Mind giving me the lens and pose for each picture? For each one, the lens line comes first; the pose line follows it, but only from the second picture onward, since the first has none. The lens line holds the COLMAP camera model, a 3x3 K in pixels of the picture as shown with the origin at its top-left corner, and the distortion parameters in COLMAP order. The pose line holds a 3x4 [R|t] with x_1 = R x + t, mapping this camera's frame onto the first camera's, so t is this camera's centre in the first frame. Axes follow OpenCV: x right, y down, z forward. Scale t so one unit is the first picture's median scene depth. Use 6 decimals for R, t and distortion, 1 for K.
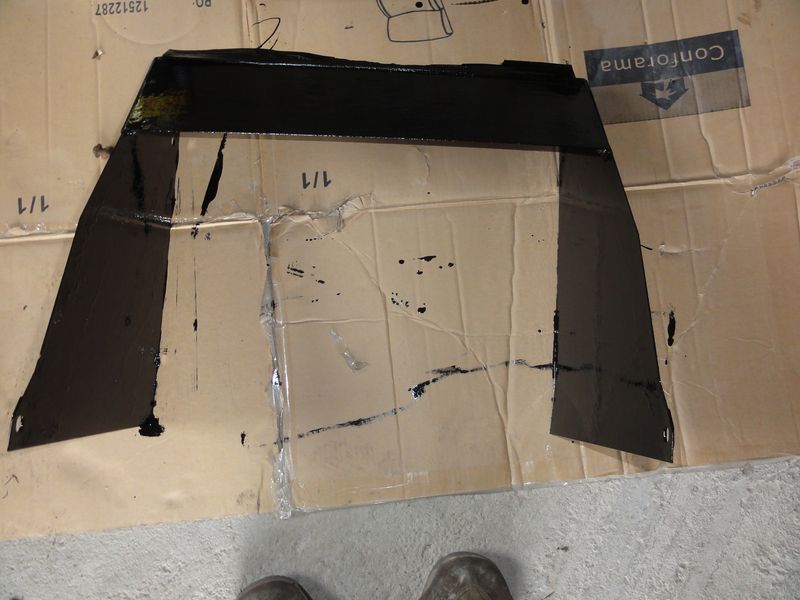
lens RADIAL K [[563.8, 0, 399.8], [0, 563.8, 300.0], [0, 0, 1]] dist [-0.003337, 0.000605]
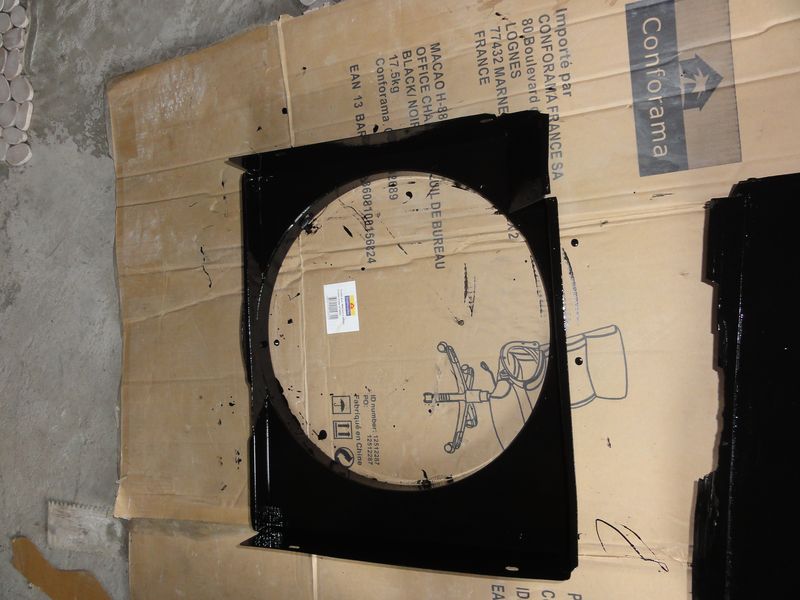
lens RADIAL K [[563.8, 0, 399.9], [0, 563.8, 299.8], [0, 0, 1]] dist [-0.003337, 0.000605]
pose [[0.021793, -0.999750, -0.004994, 0.132059], [0.966940, 0.022346, -0.254024, -0.580445], [0.254072, 0.000707, 0.967185, 0.056048]]
